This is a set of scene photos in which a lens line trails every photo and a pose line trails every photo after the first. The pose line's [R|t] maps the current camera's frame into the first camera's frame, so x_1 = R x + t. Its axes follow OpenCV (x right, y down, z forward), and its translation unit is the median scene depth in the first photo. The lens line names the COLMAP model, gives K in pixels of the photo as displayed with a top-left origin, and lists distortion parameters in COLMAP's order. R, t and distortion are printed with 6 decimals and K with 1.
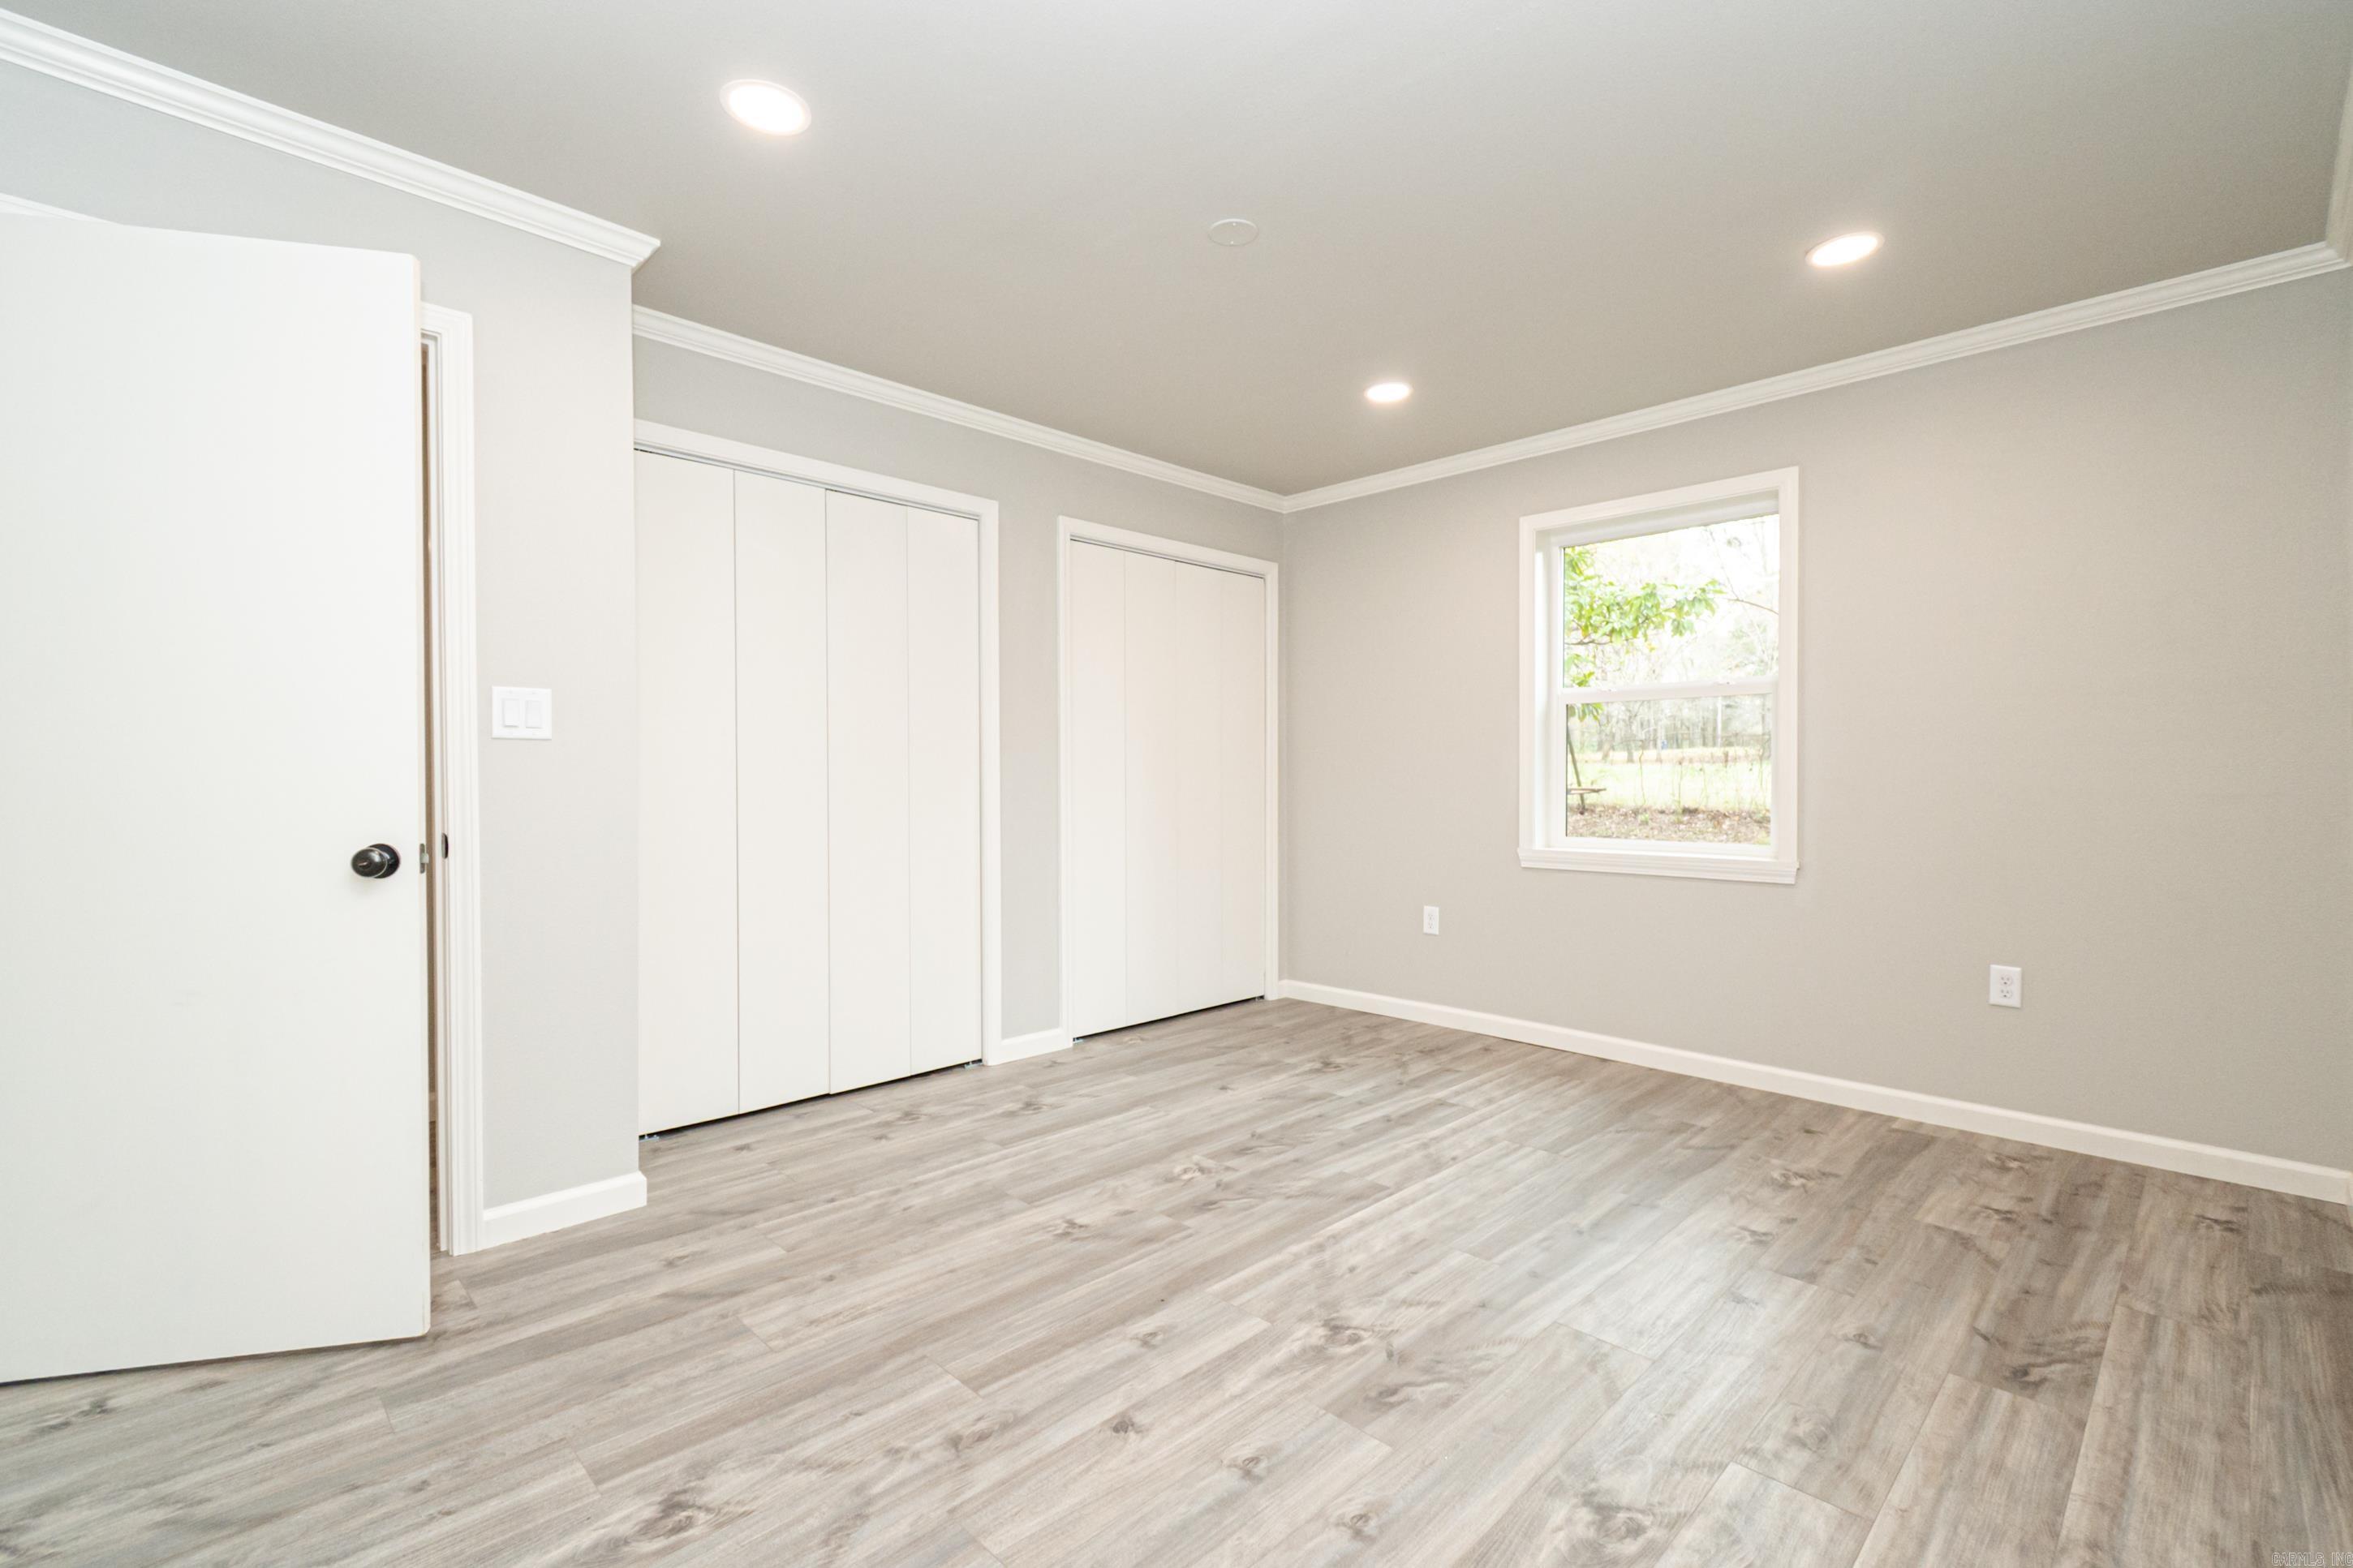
lens RADIAL K [[1061.5, 0, 1166.2], [0, 1061.5, 781.5], [0, 0, 1]] dist [0.008004, -0.005356]
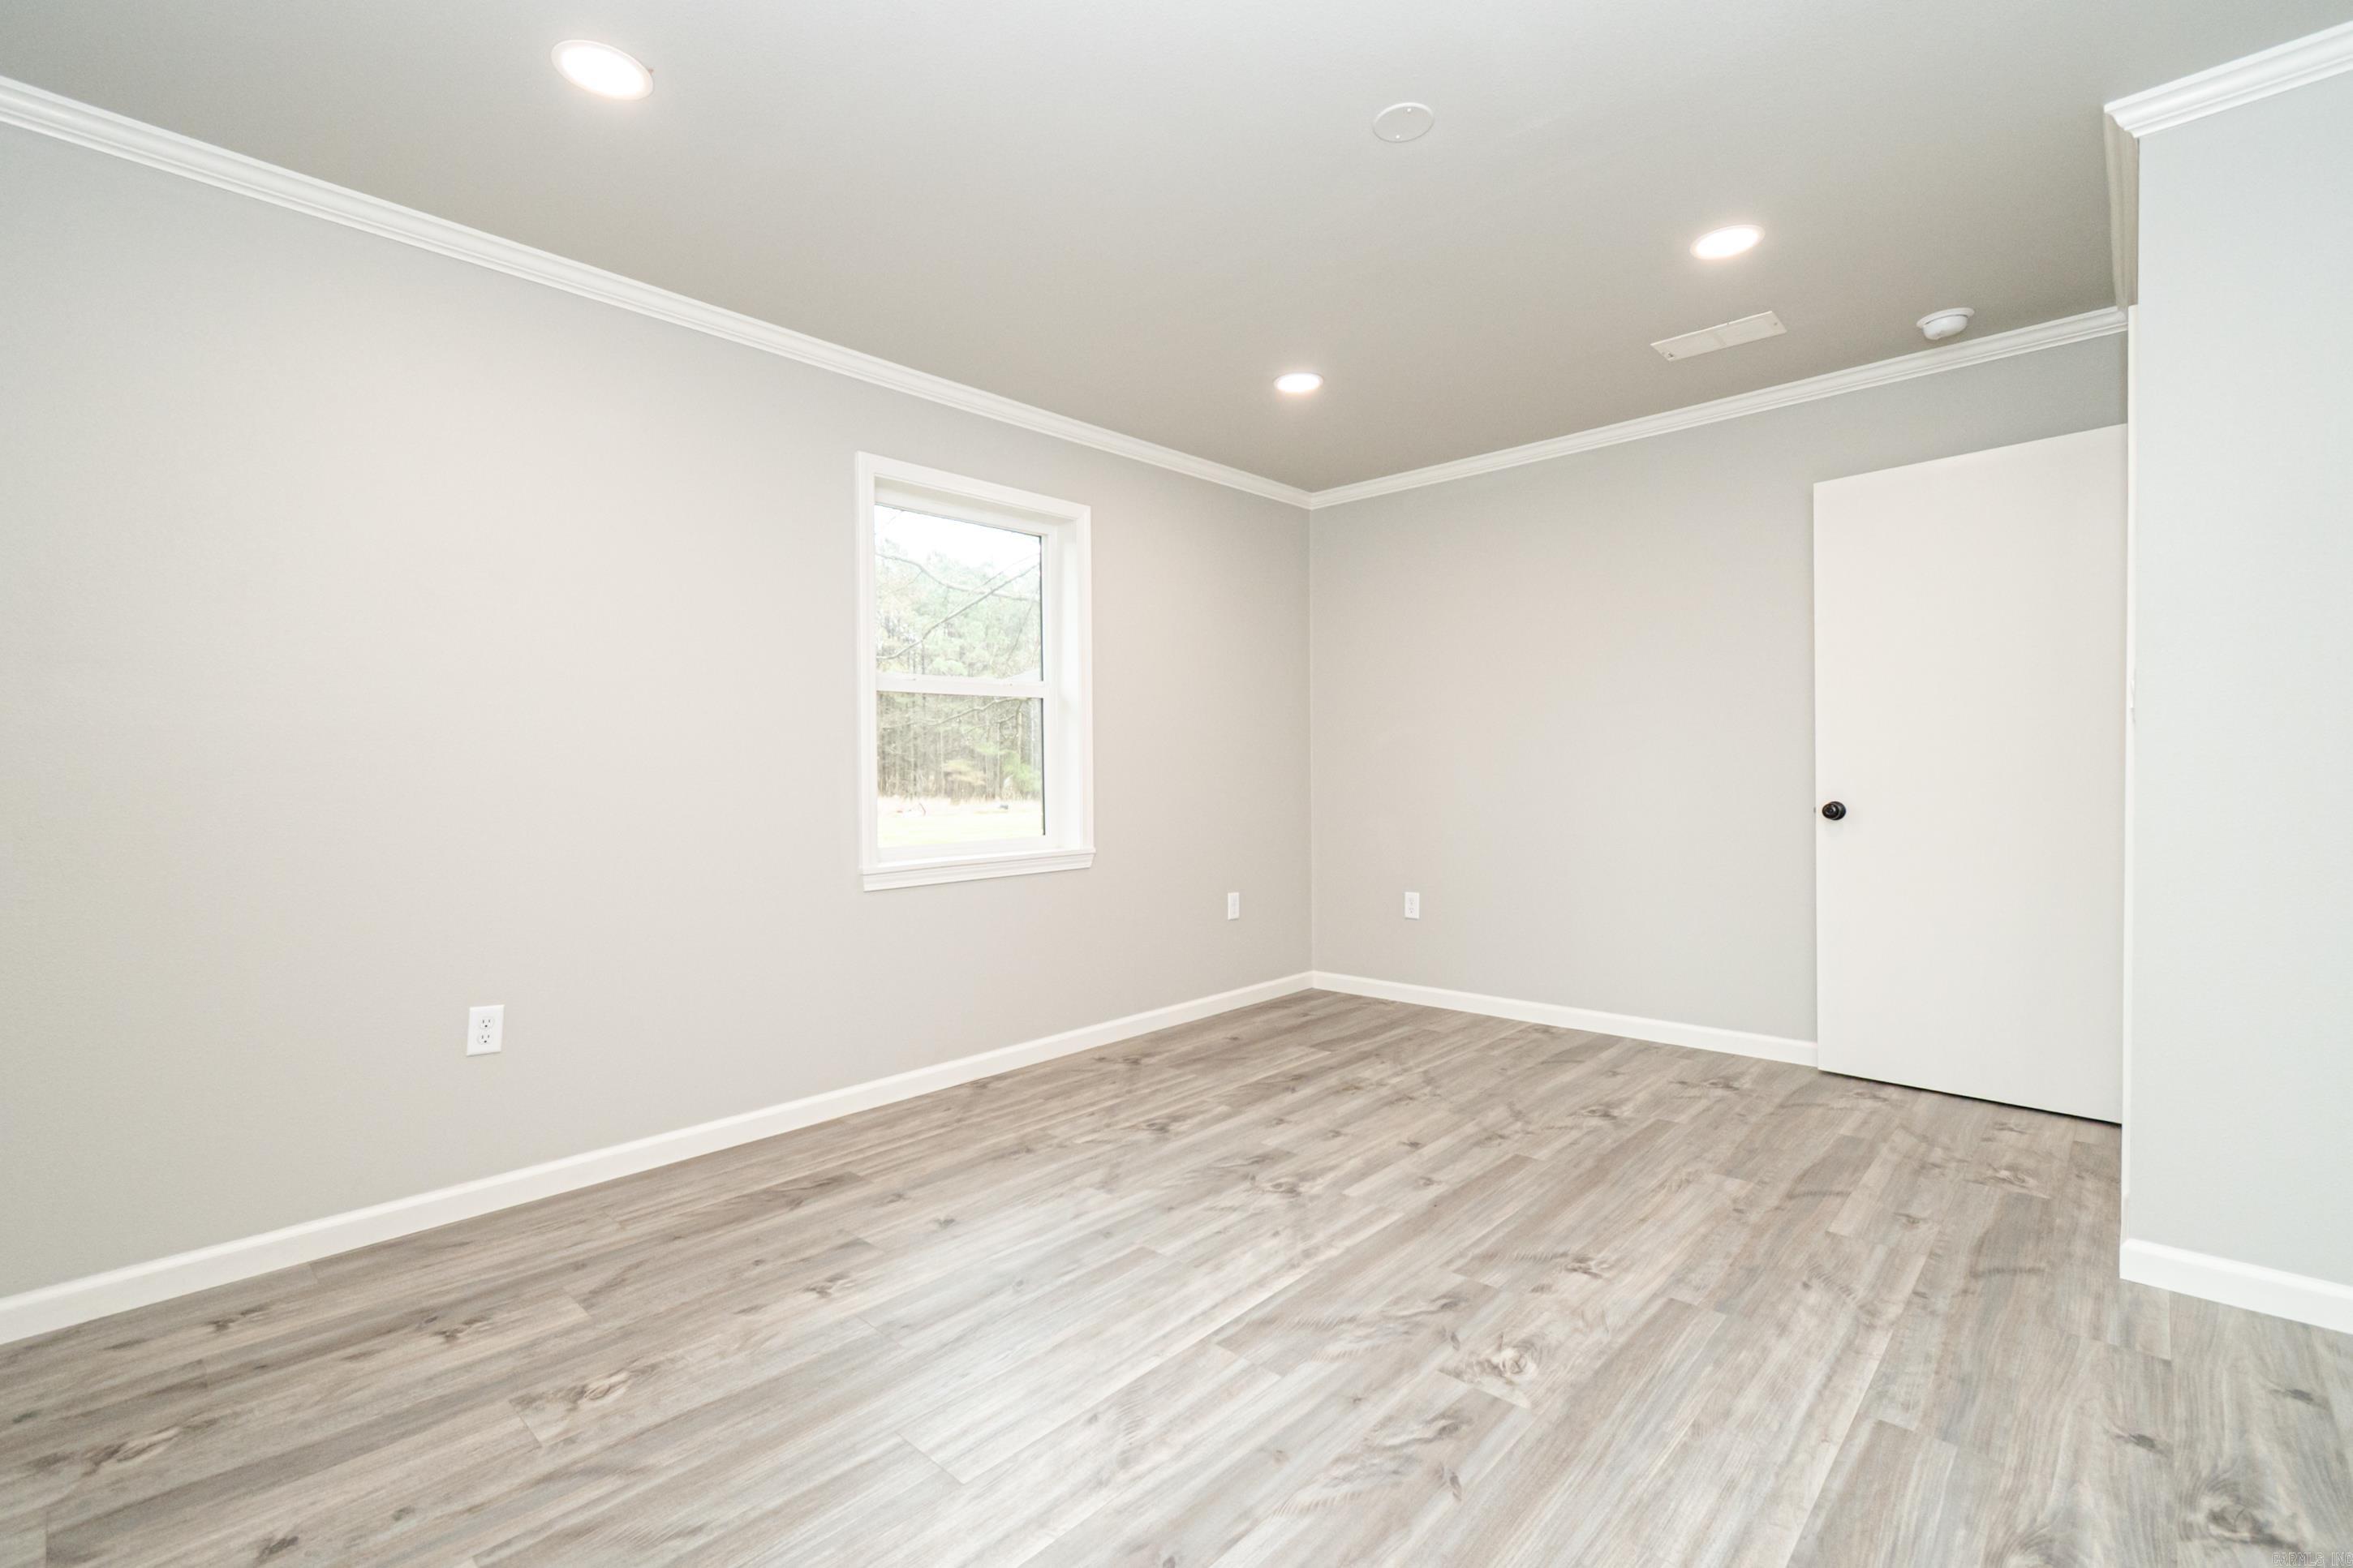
lens RADIAL K [[1061.5, 0, 1183.5], [0, 1061.5, 794.2], [0, 0, 1]] dist [0.008004, -0.005356]
pose [[-0.998295, 0.012545, -0.057013, 0.313226], [0.010947, 0.999541, 0.028250, -0.010148], [0.057341, 0.027578, -0.997974, 1.985588]]
